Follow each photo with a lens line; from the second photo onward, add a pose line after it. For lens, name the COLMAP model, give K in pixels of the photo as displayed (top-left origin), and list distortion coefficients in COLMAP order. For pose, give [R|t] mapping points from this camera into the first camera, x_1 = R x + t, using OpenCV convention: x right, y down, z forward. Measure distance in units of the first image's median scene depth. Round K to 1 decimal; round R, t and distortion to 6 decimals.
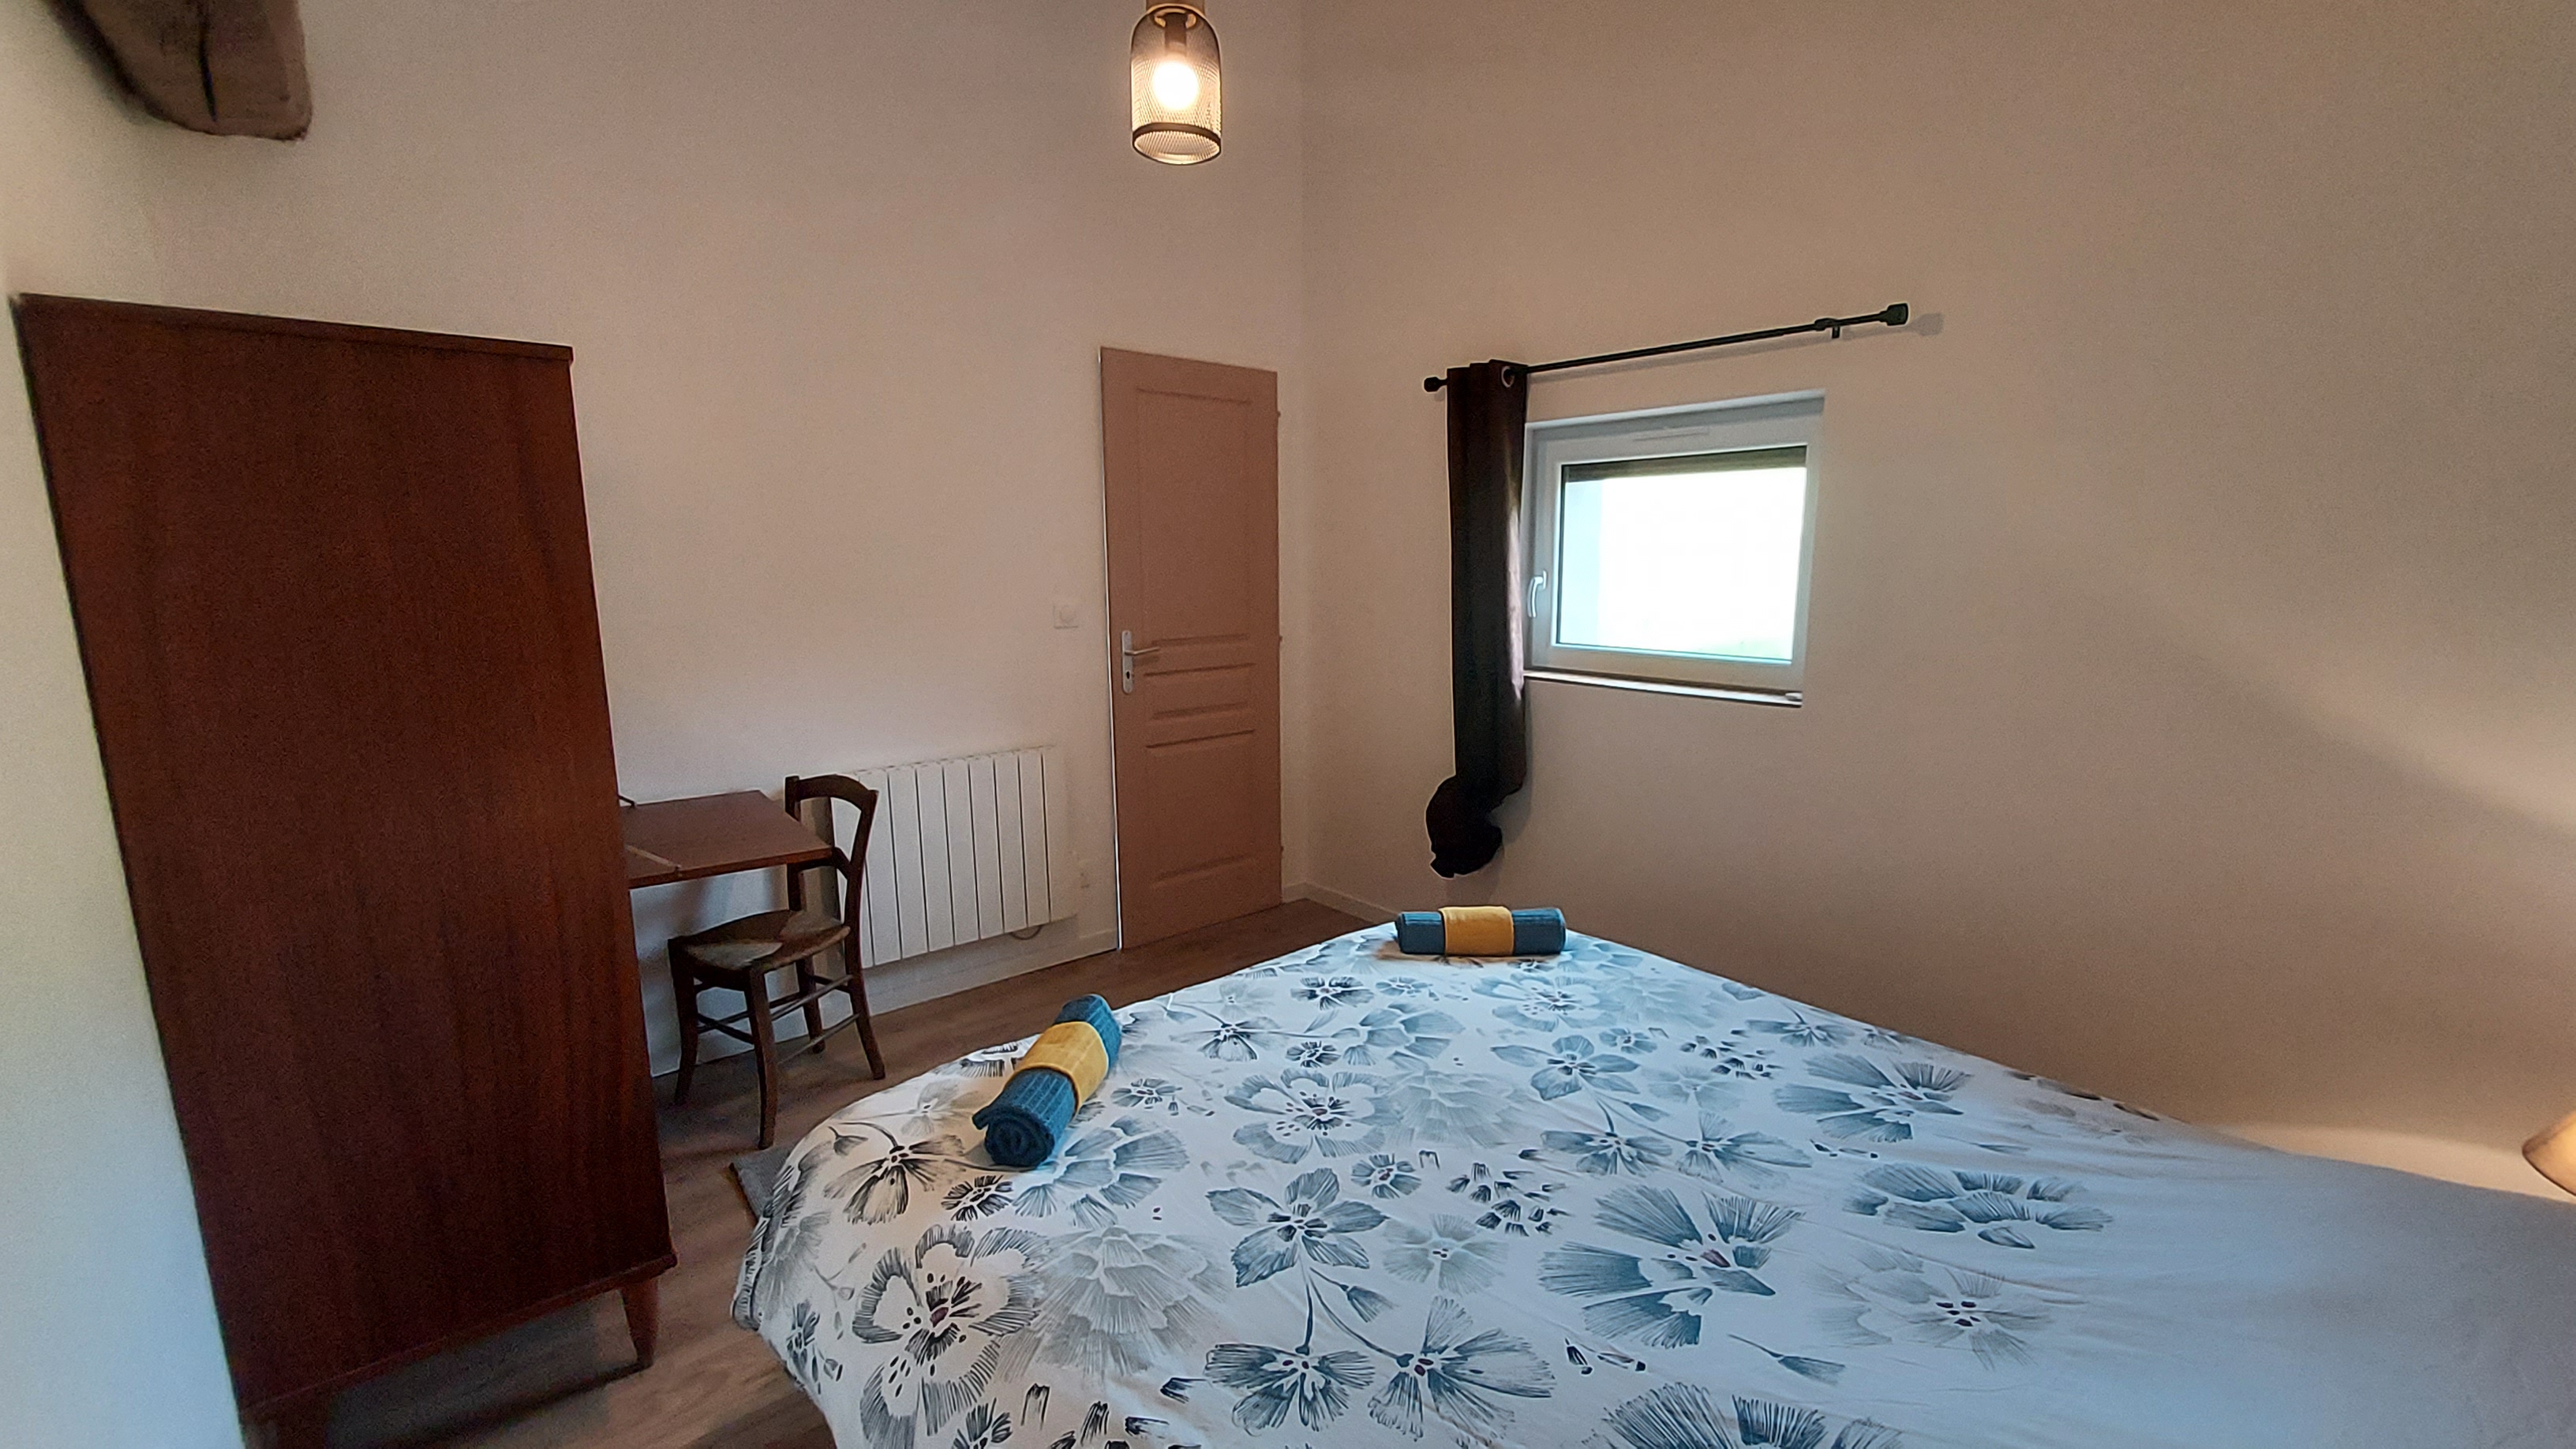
lens RADIAL K [[1024.7, 0, 1286.0], [0, 1024.7, 725.3], [0, 0, 1]] dist [-0.004495, 0.001014]
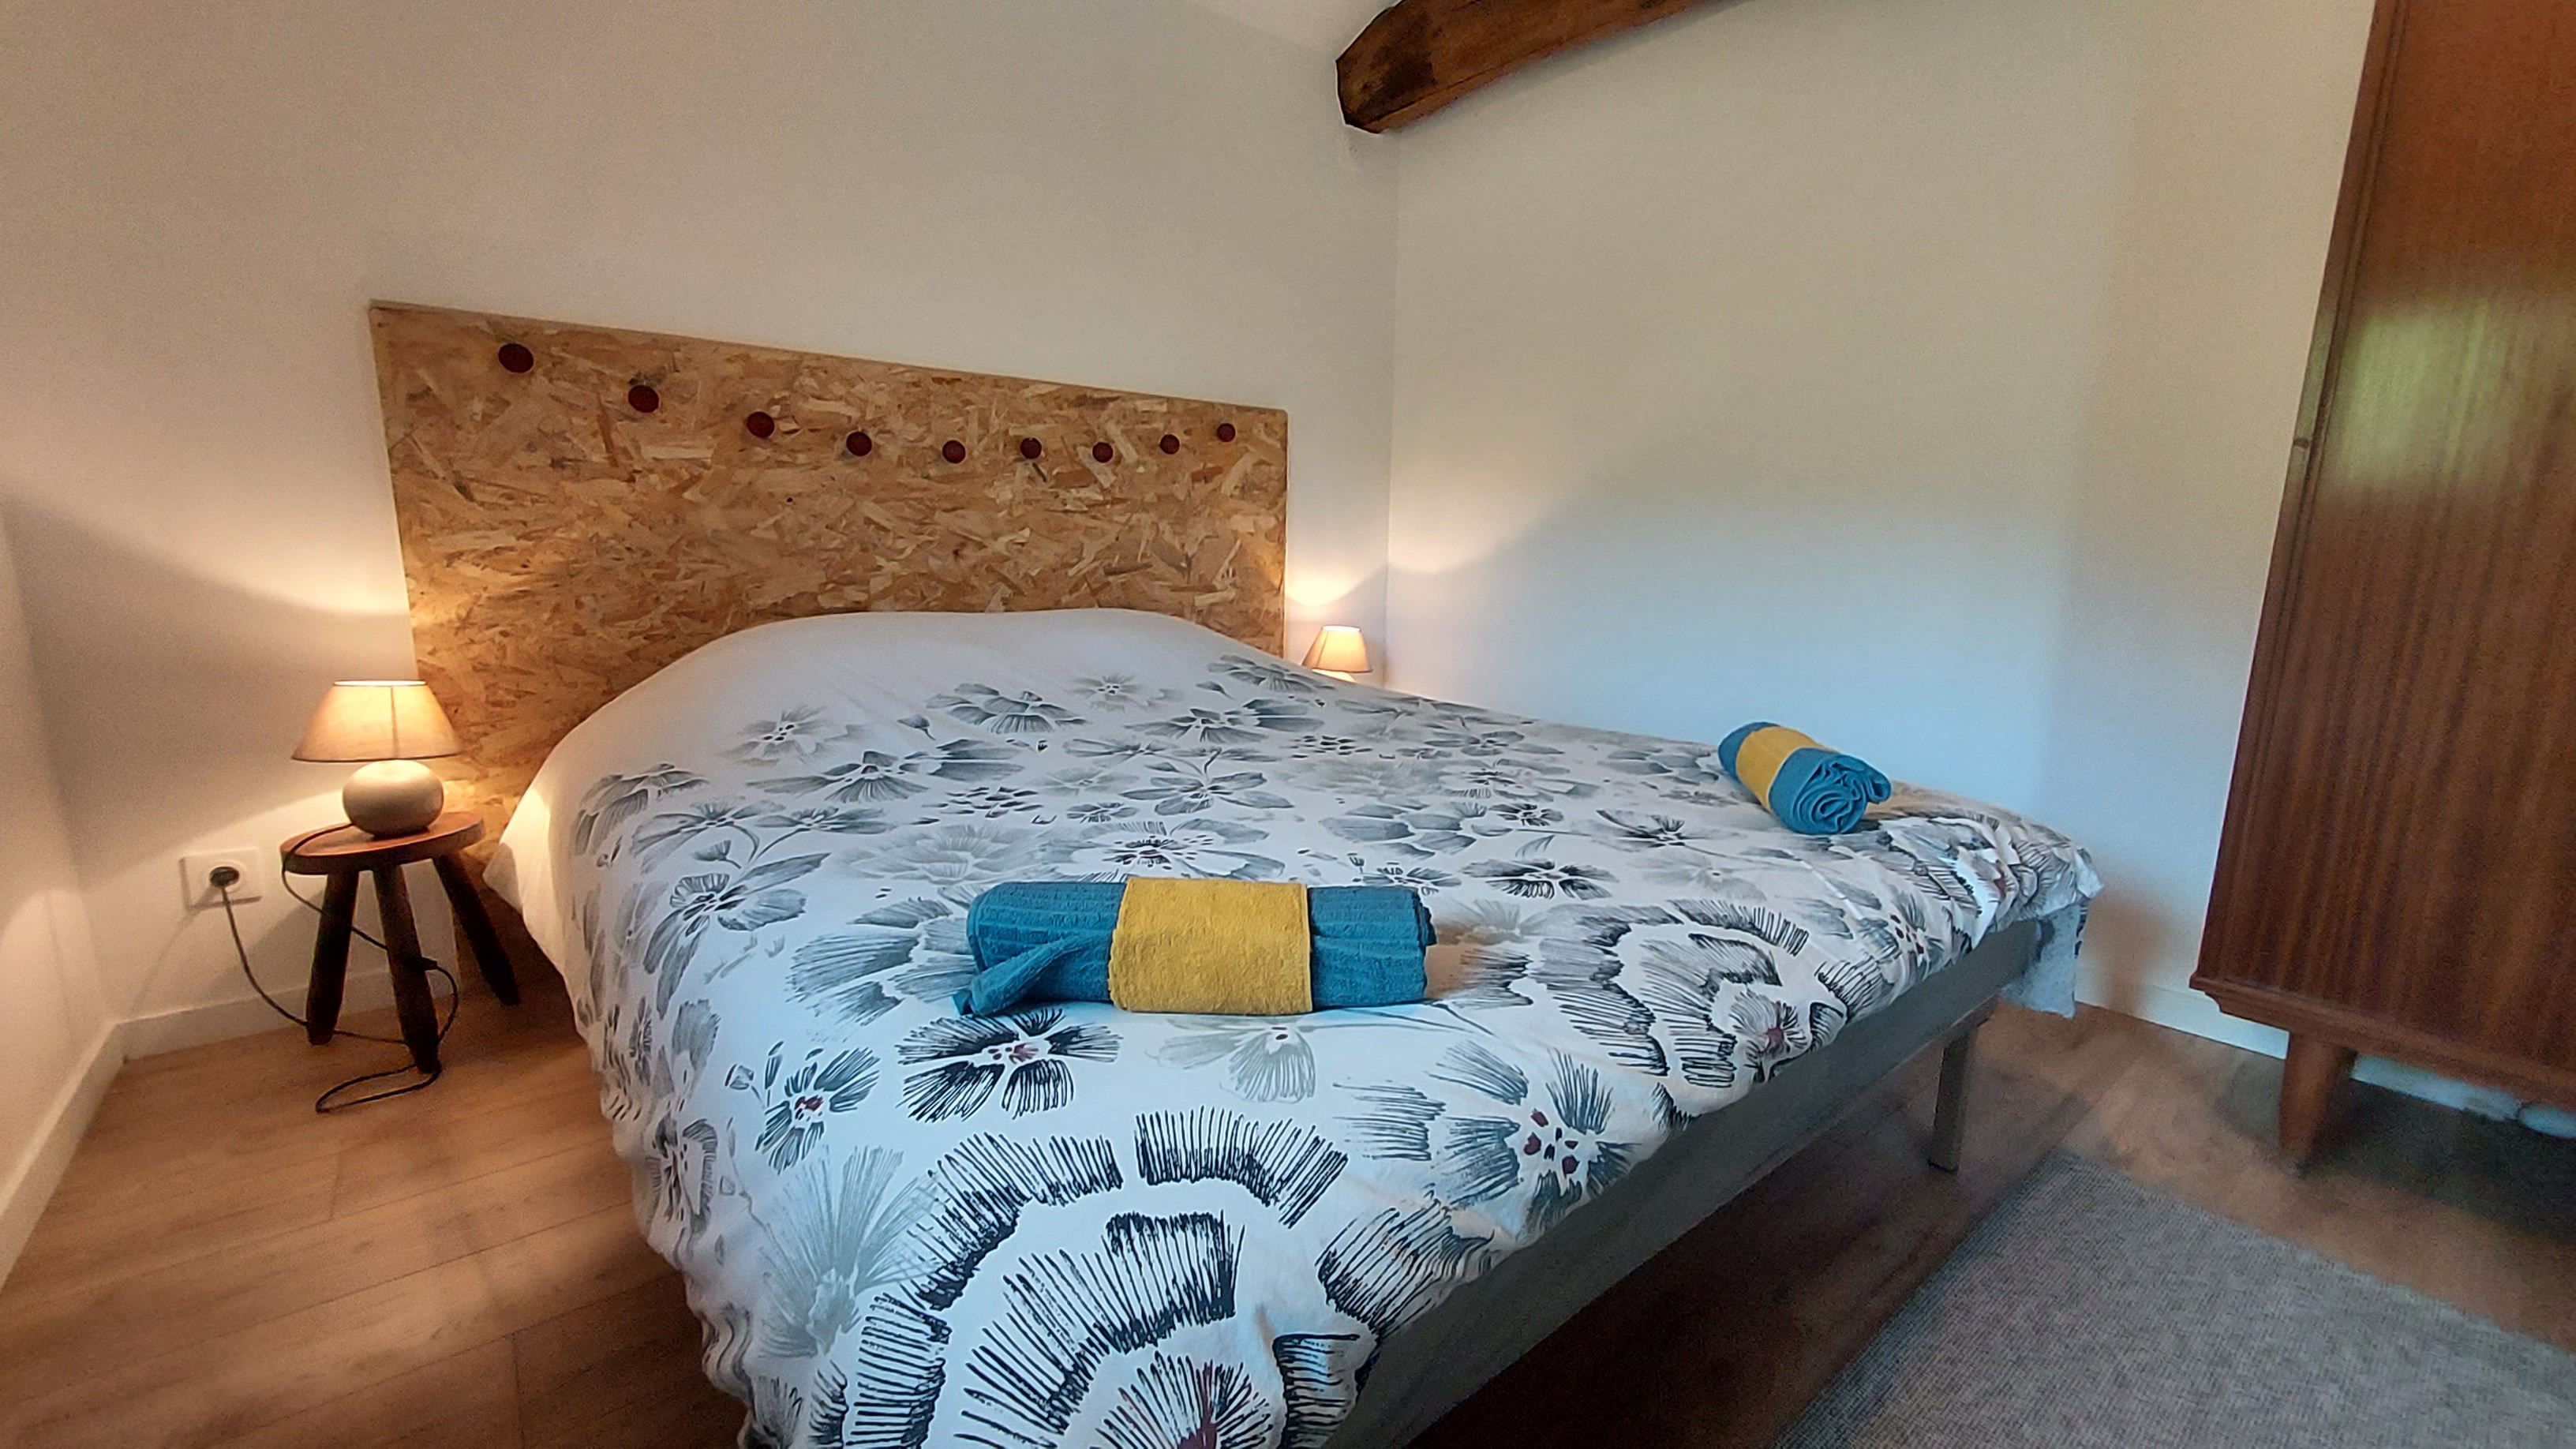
lens RADIAL K [[1024.7, 0, 1292.7], [0, 1024.7, 731.1], [0, 0, 1]] dist [-0.004495, 0.001014]
pose [[-0.999936, -0.010466, -0.004237, 0.198306], [-0.011284, 0.939261, 0.343017, 0.002377], [0.000390, 0.343043, -0.939320, 1.638844]]
